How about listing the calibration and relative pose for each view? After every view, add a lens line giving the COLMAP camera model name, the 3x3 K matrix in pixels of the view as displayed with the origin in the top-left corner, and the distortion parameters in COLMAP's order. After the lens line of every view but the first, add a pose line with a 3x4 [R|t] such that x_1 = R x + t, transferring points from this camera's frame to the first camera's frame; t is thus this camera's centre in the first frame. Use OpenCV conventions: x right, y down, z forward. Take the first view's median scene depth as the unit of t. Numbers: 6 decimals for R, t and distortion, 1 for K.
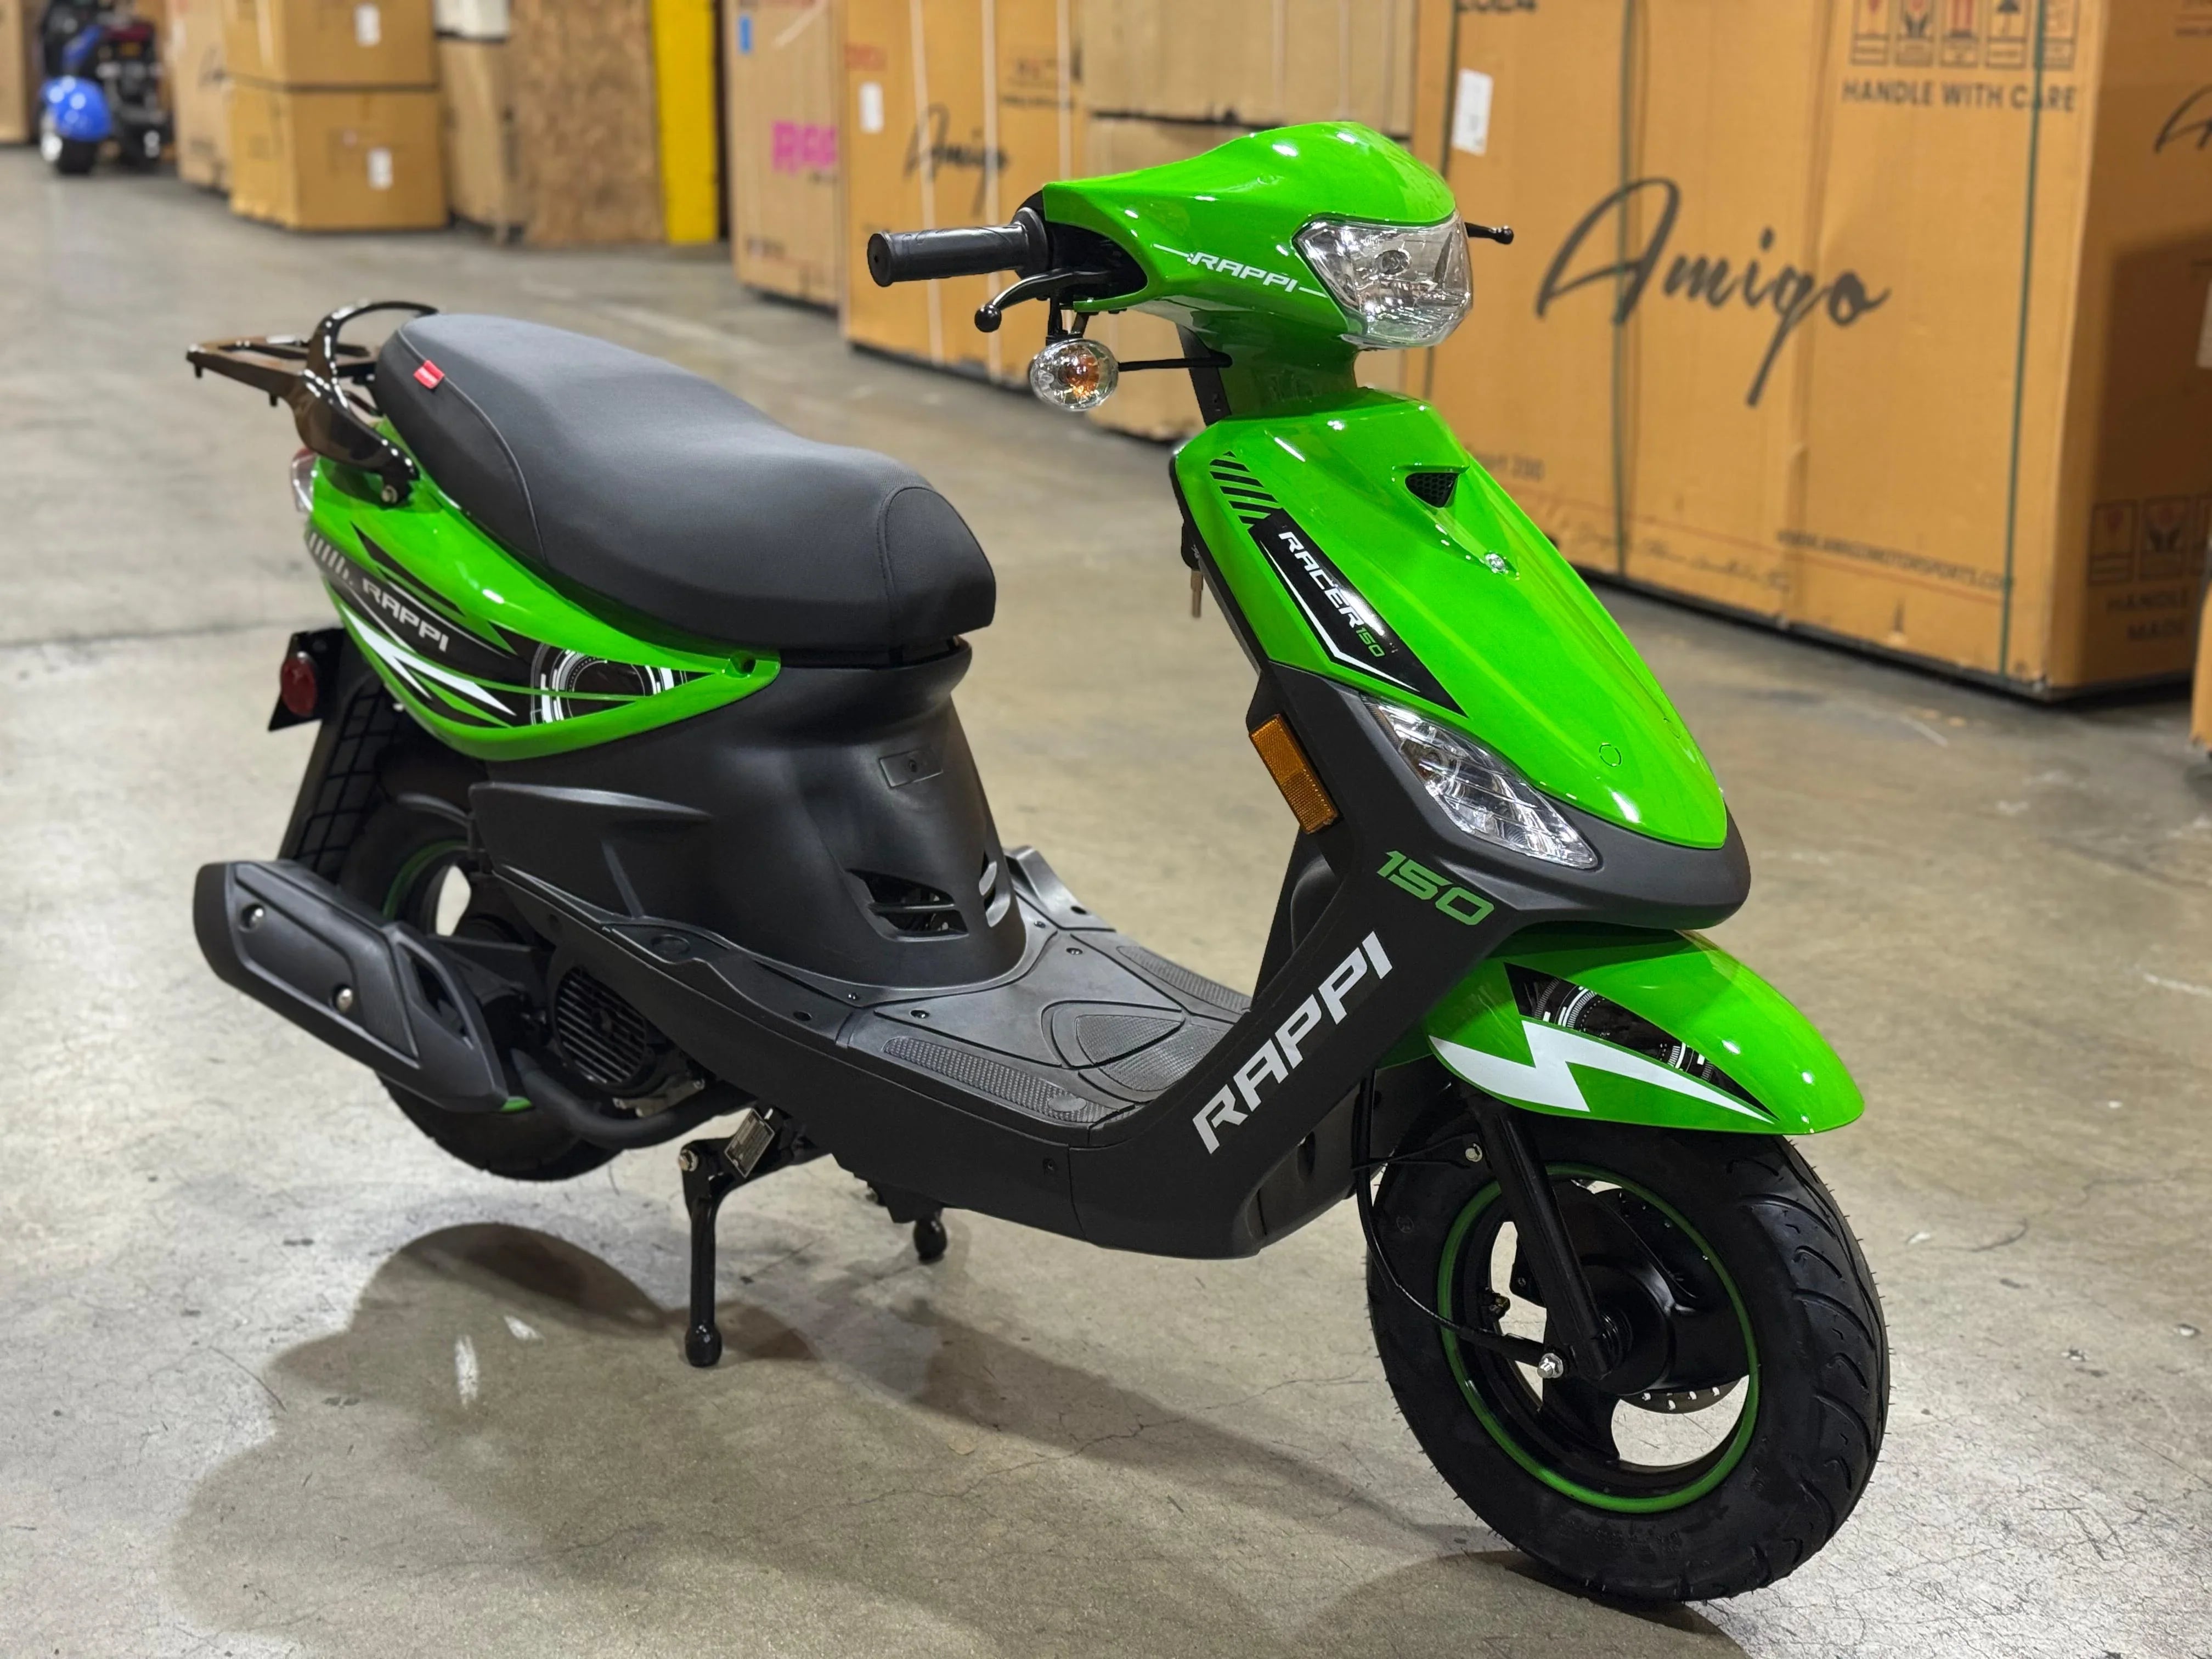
lens RADIAL K [[3076.8, 0, 1100.2], [0, 3076.8, 832.6], [0, 0, 1]] dist [0.225331, -0.579254]
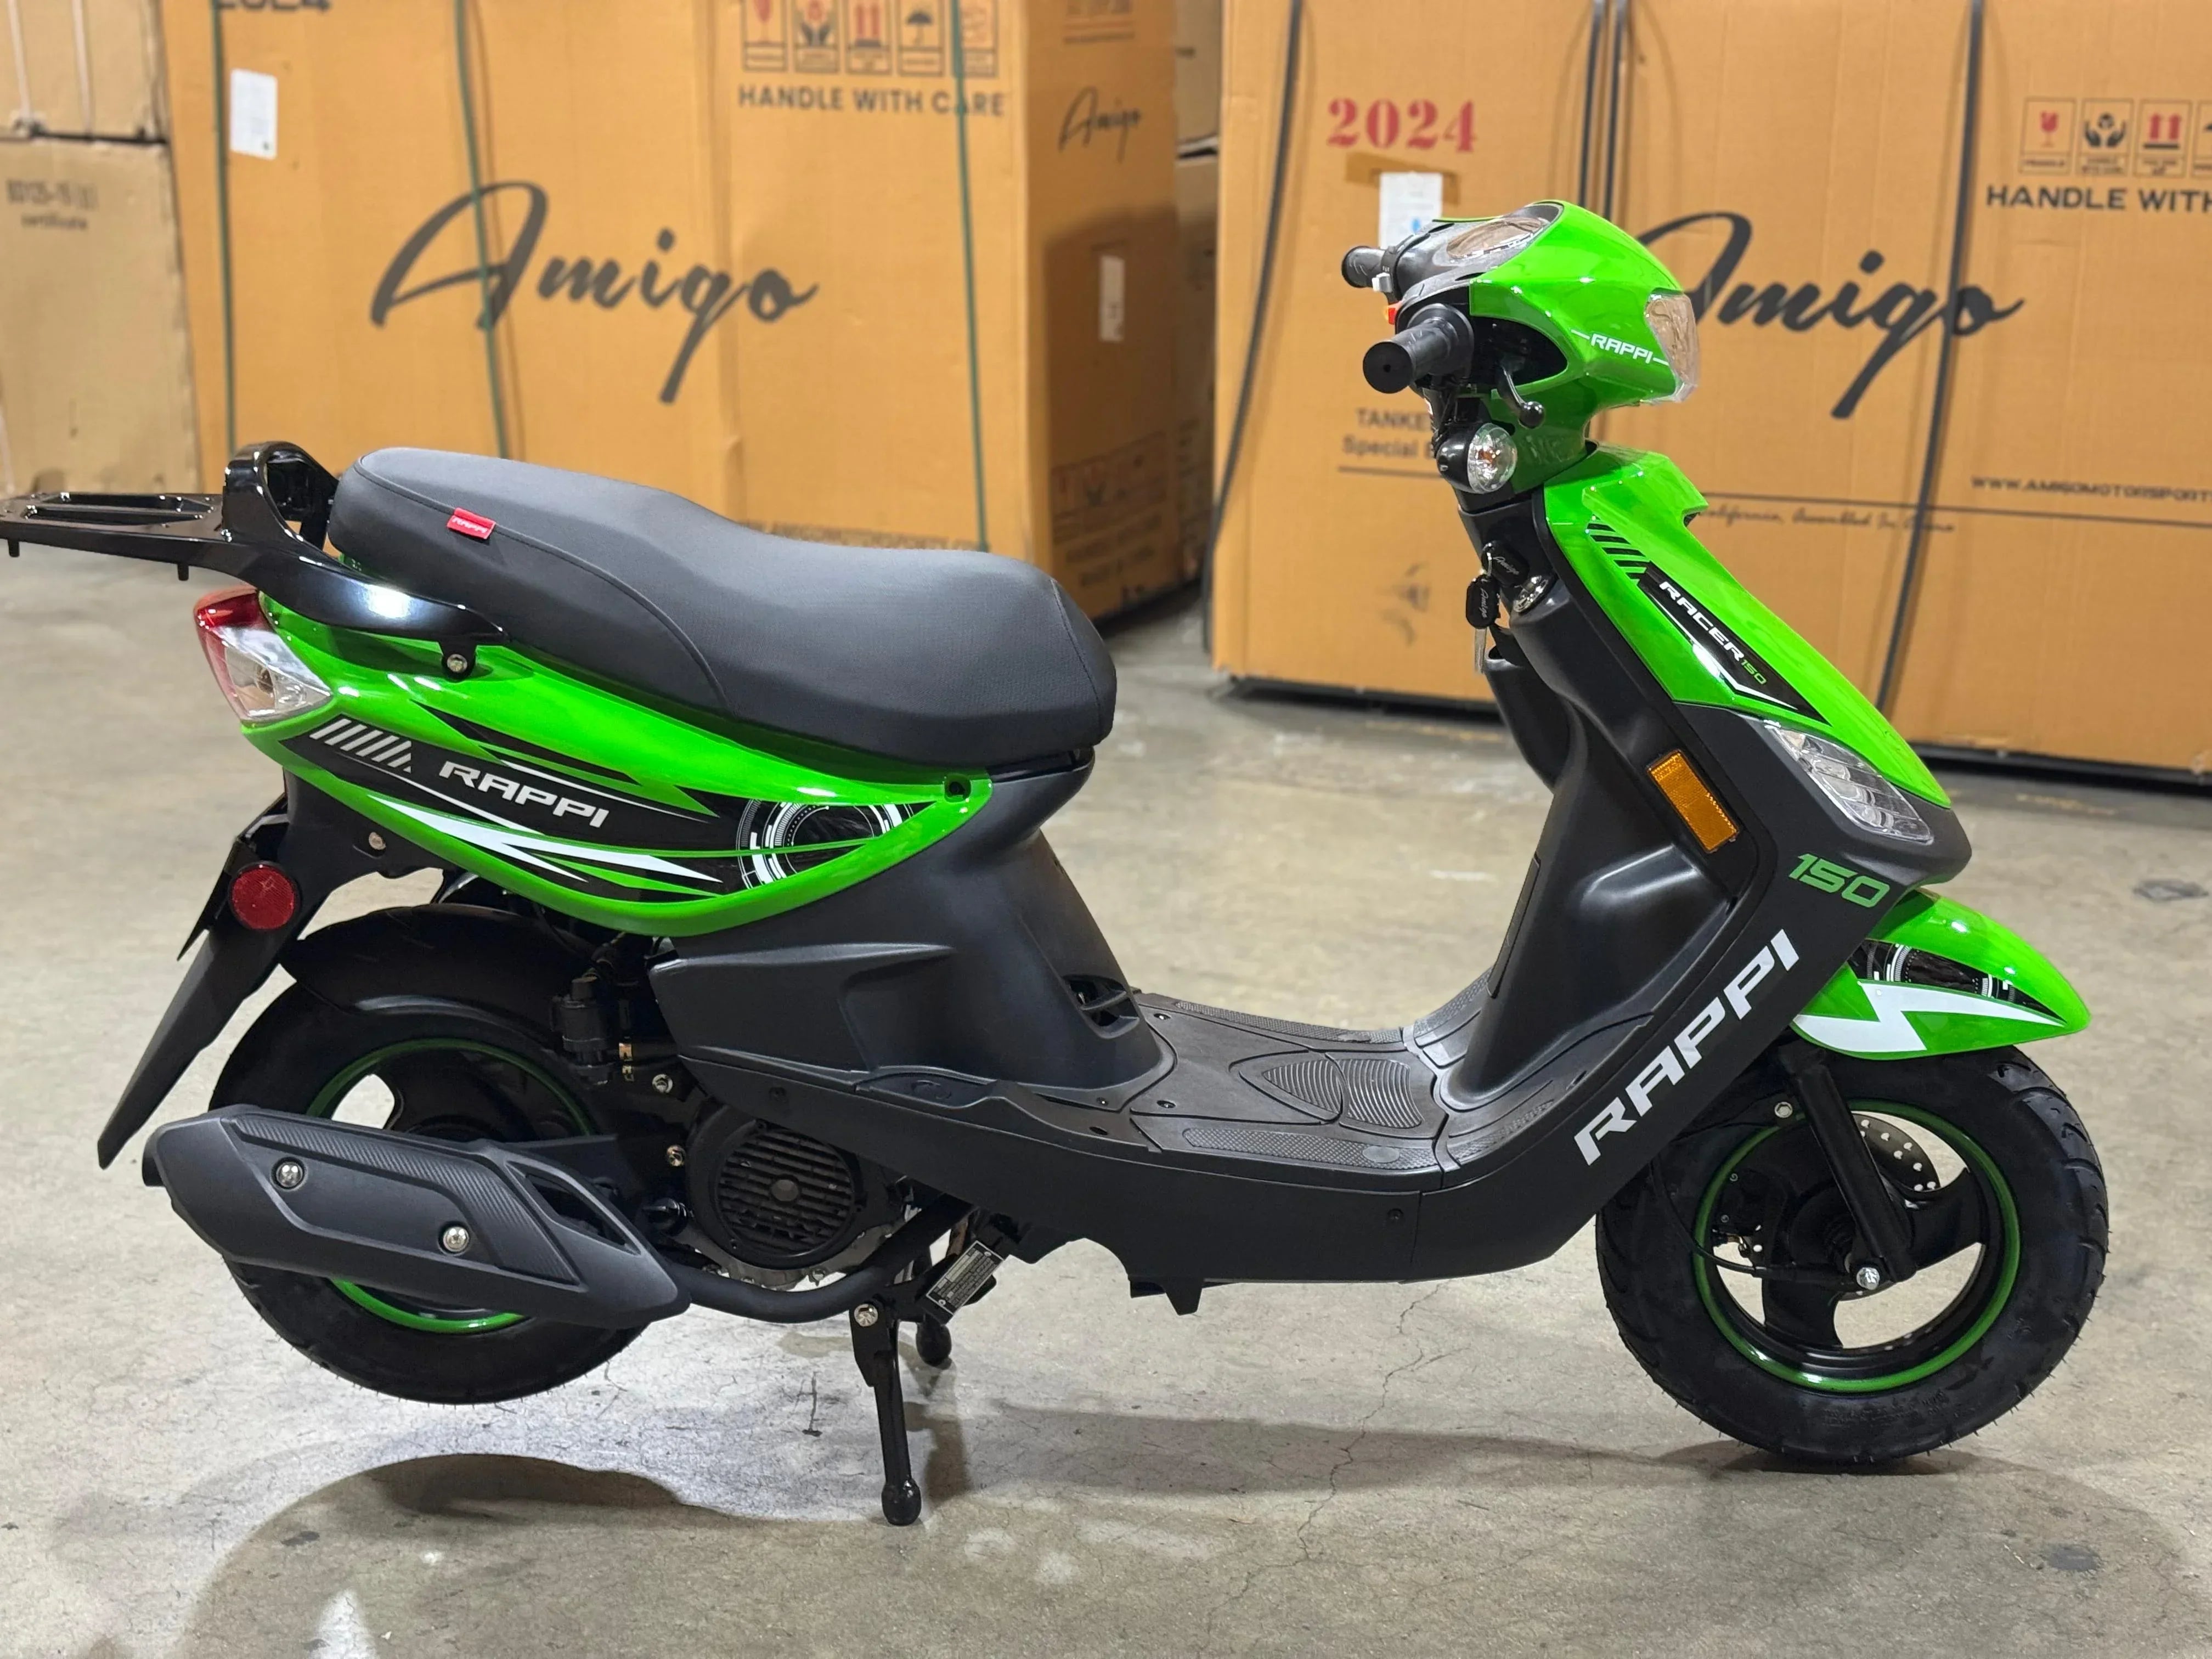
lens RADIAL K [[3076.8, 0, 1100.2], [0, 3076.8, 832.6], [0, 0, 1]] dist [0.225331, -0.579254]
pose [[0.808043, -0.165957, 0.565265, -0.318061], [0.155764, 0.985541, 0.066683, -0.049718], [-0.568158, 0.034165, 0.822210, 0.095049]]
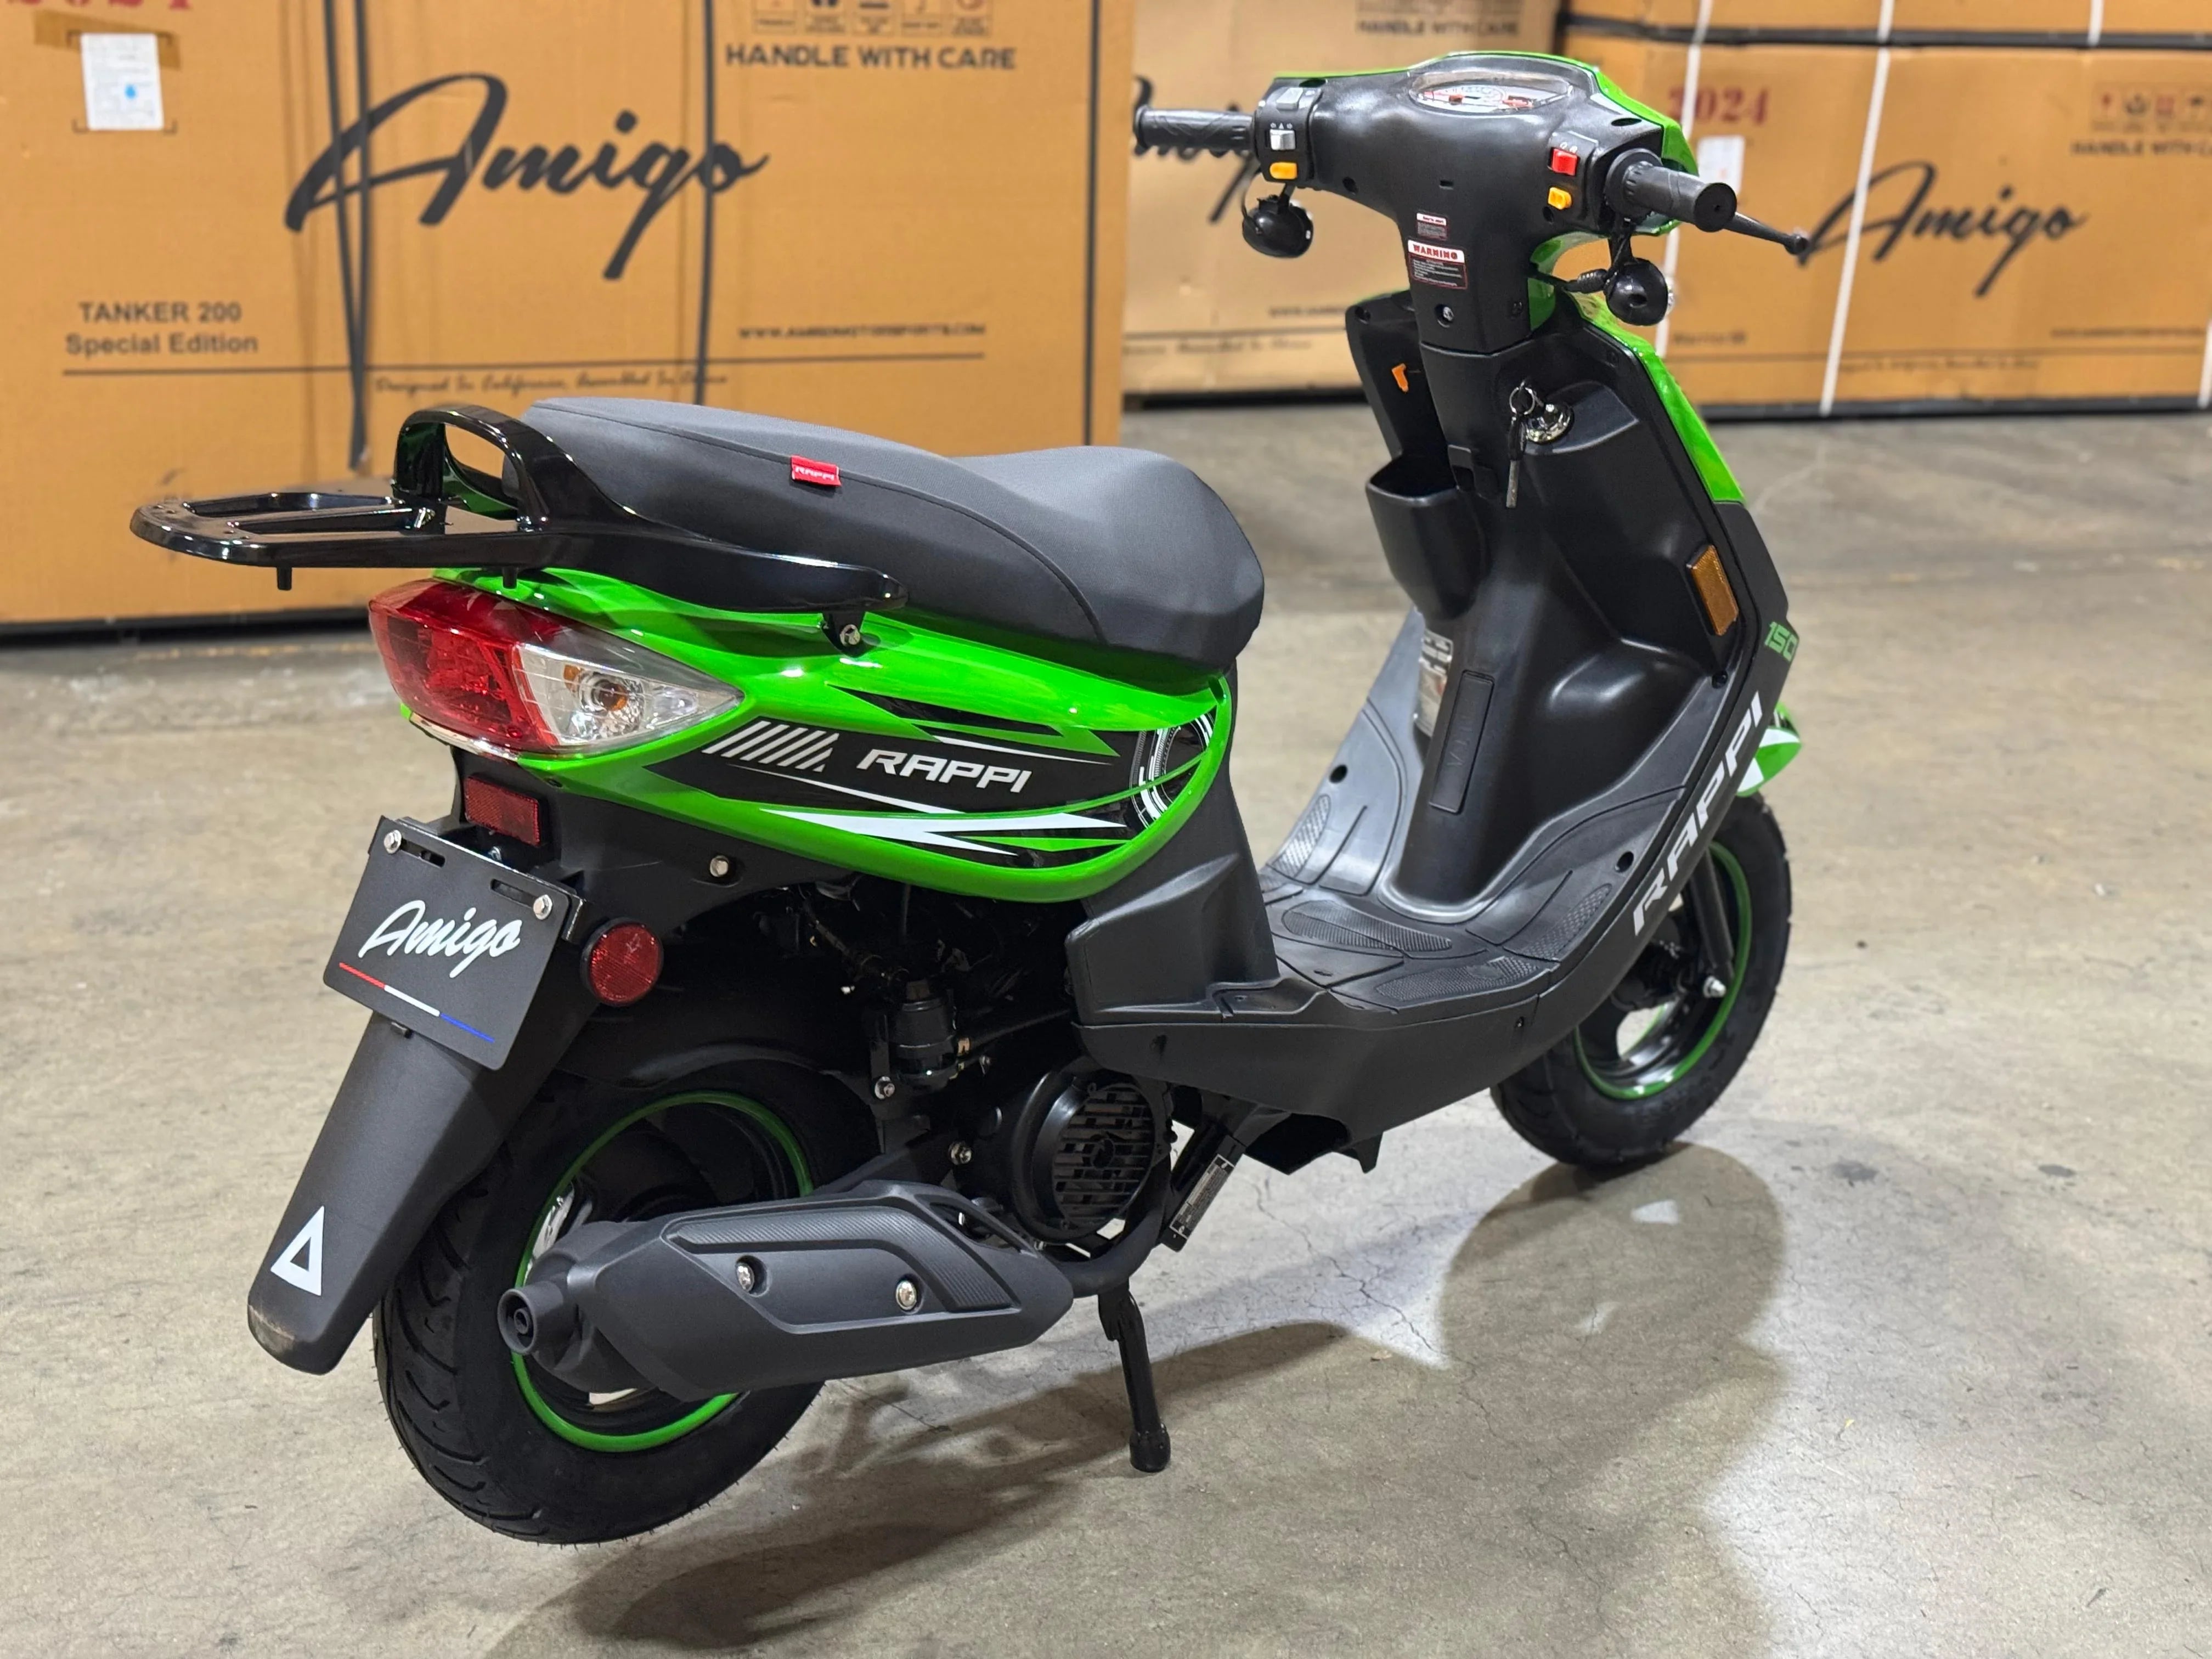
lens RADIAL K [[3076.2, 0, 1106.0], [0, 3076.2, 829.5], [0, 0, 1]] dist [0.185176, -0.389987]
pose [[0.164467, -0.298748, 0.940053, -0.505560], [0.227042, 0.938907, 0.258662, -0.131877], [-0.959897, 0.170890, 0.222248, 0.425429]]
